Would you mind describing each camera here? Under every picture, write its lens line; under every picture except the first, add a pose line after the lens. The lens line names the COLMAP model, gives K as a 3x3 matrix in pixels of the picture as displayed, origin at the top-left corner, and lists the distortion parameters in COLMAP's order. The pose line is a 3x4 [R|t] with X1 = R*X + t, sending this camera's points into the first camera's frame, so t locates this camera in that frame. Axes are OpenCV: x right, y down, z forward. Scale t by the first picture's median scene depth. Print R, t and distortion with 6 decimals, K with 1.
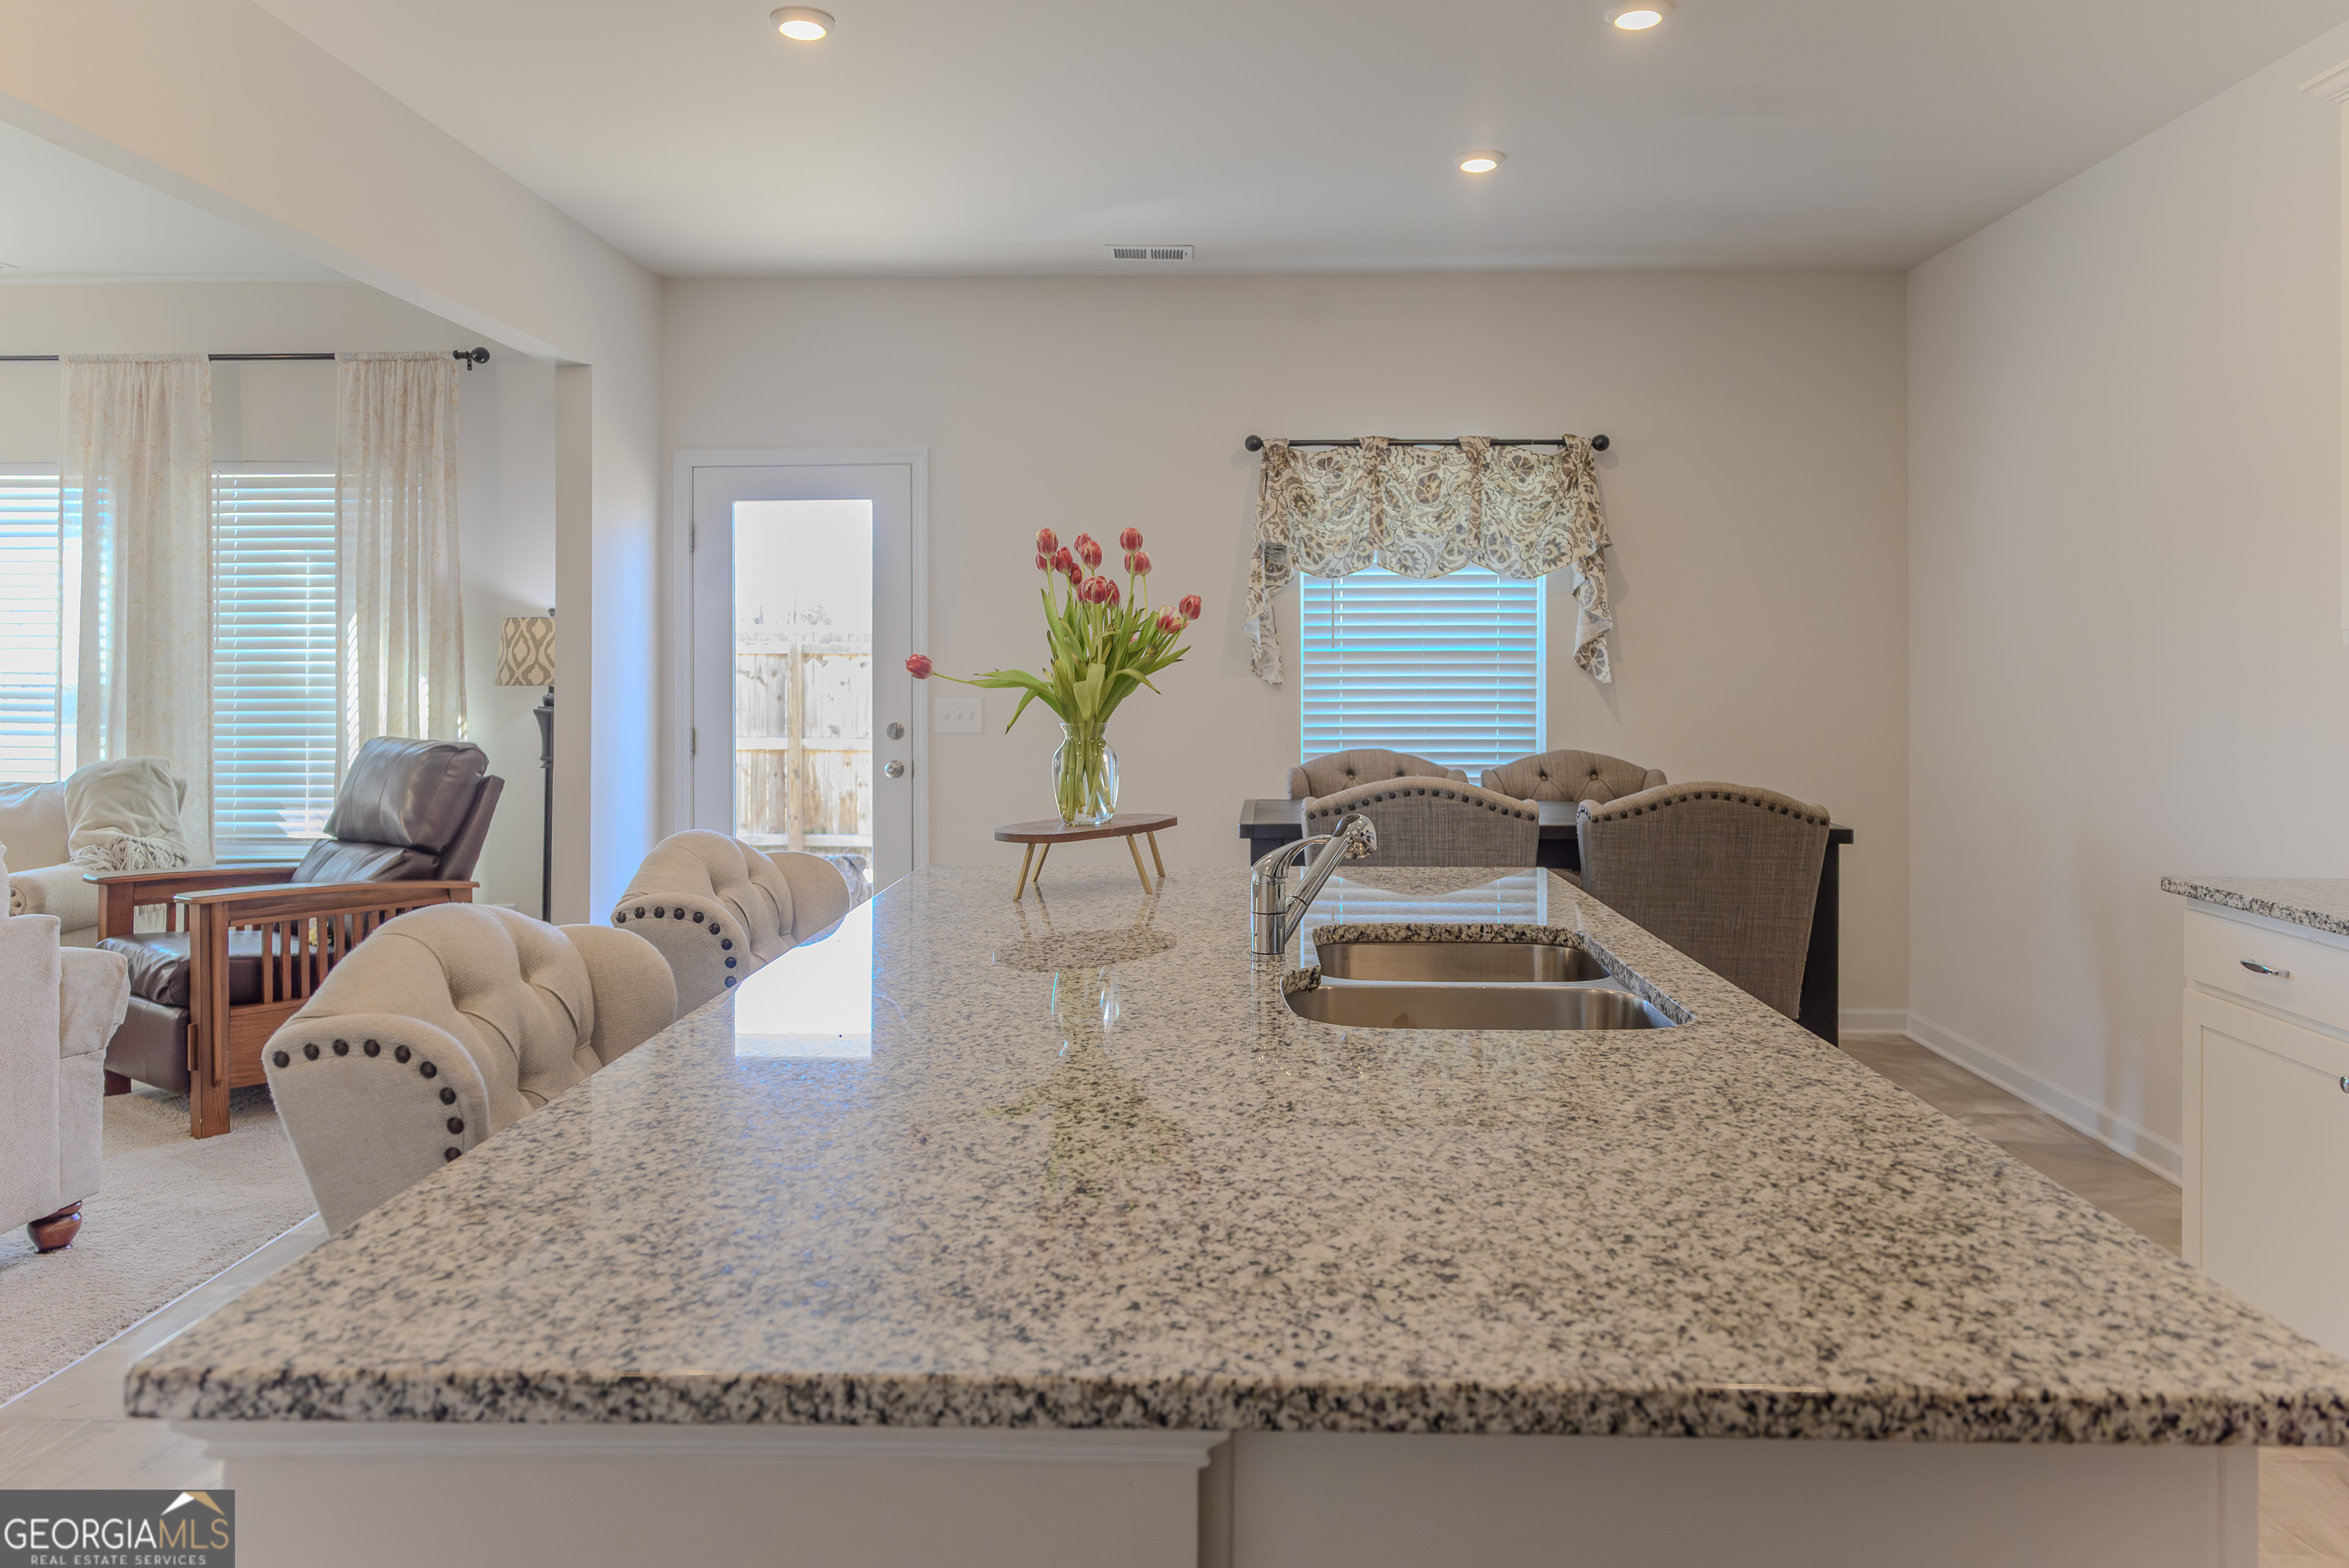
lens RADIAL K [[1604.4, 0, 1181.8], [0, 1604.4, 643.4], [0, 0, 1]] dist [0.003694, 0.001158]
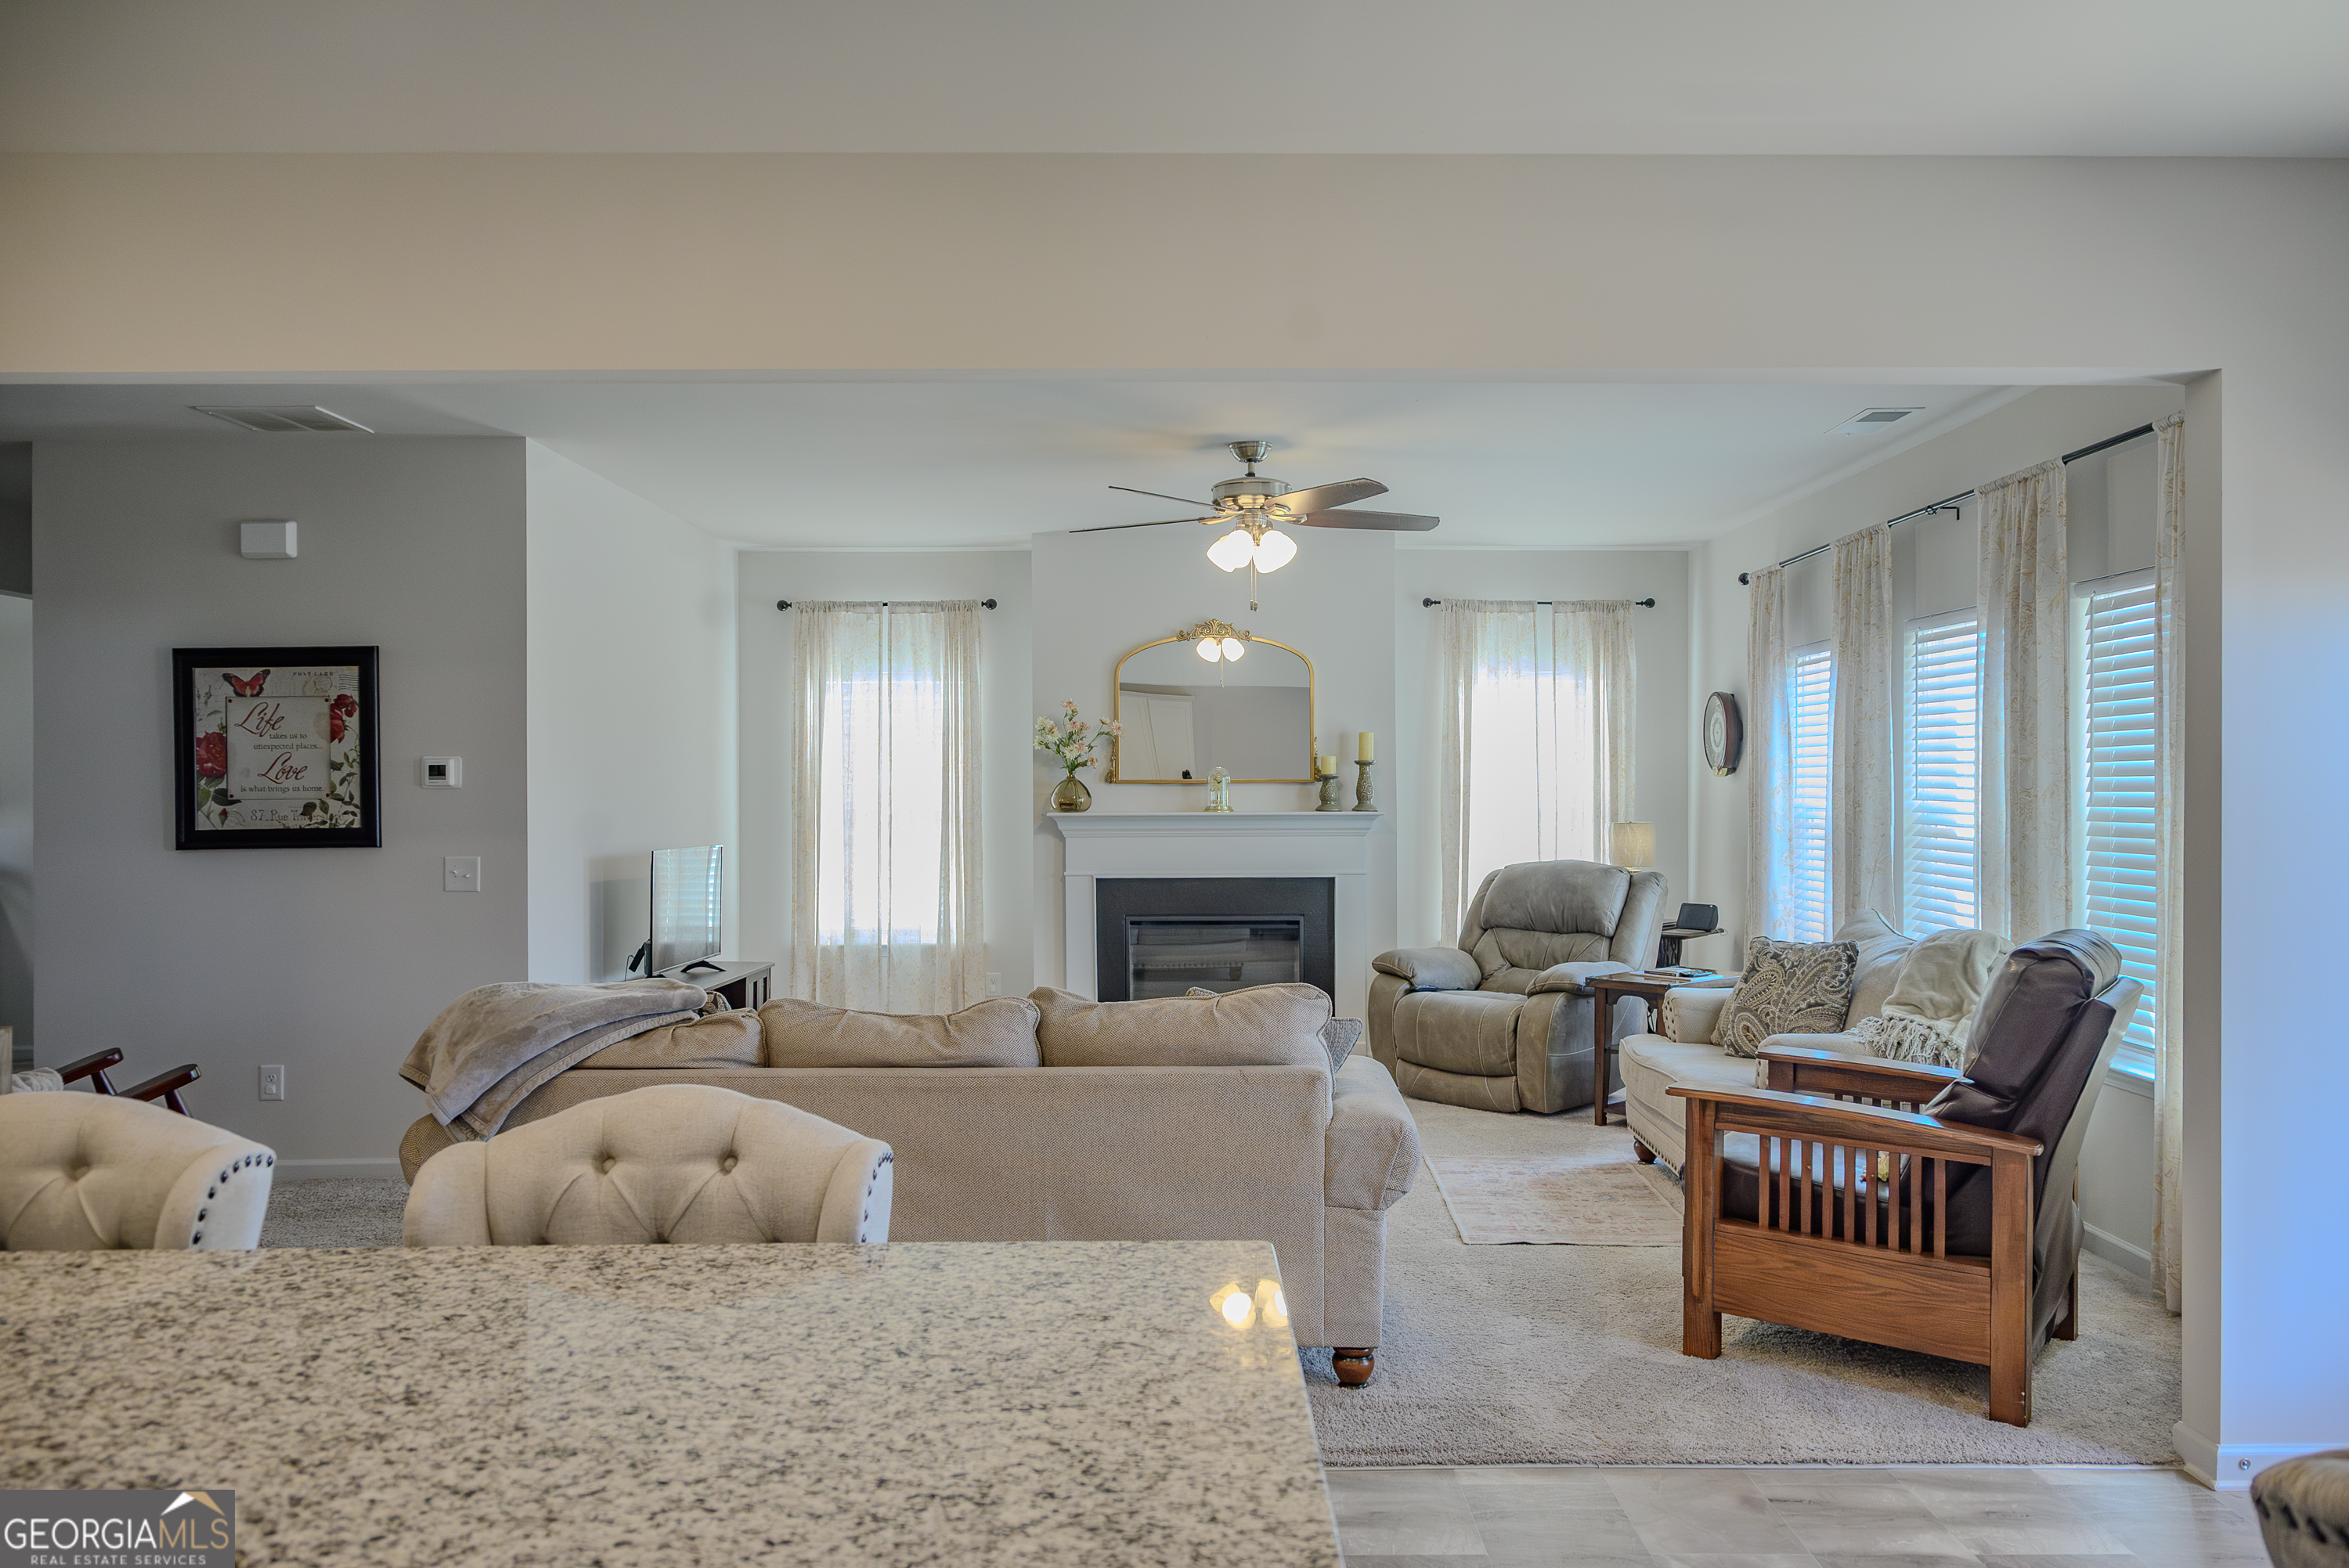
lens RADIAL K [[1626.9, 0, 1199.7], [0, 1626.9, 796.1], [0, 0, 1]] dist [-0.003627, -0.001621]
pose [[0.050628, 0.012073, -0.998645, 0.220735], [0.008491, 0.999886, 0.012519, -0.016936], [0.998681, -0.009113, 0.050520, 0.507406]]
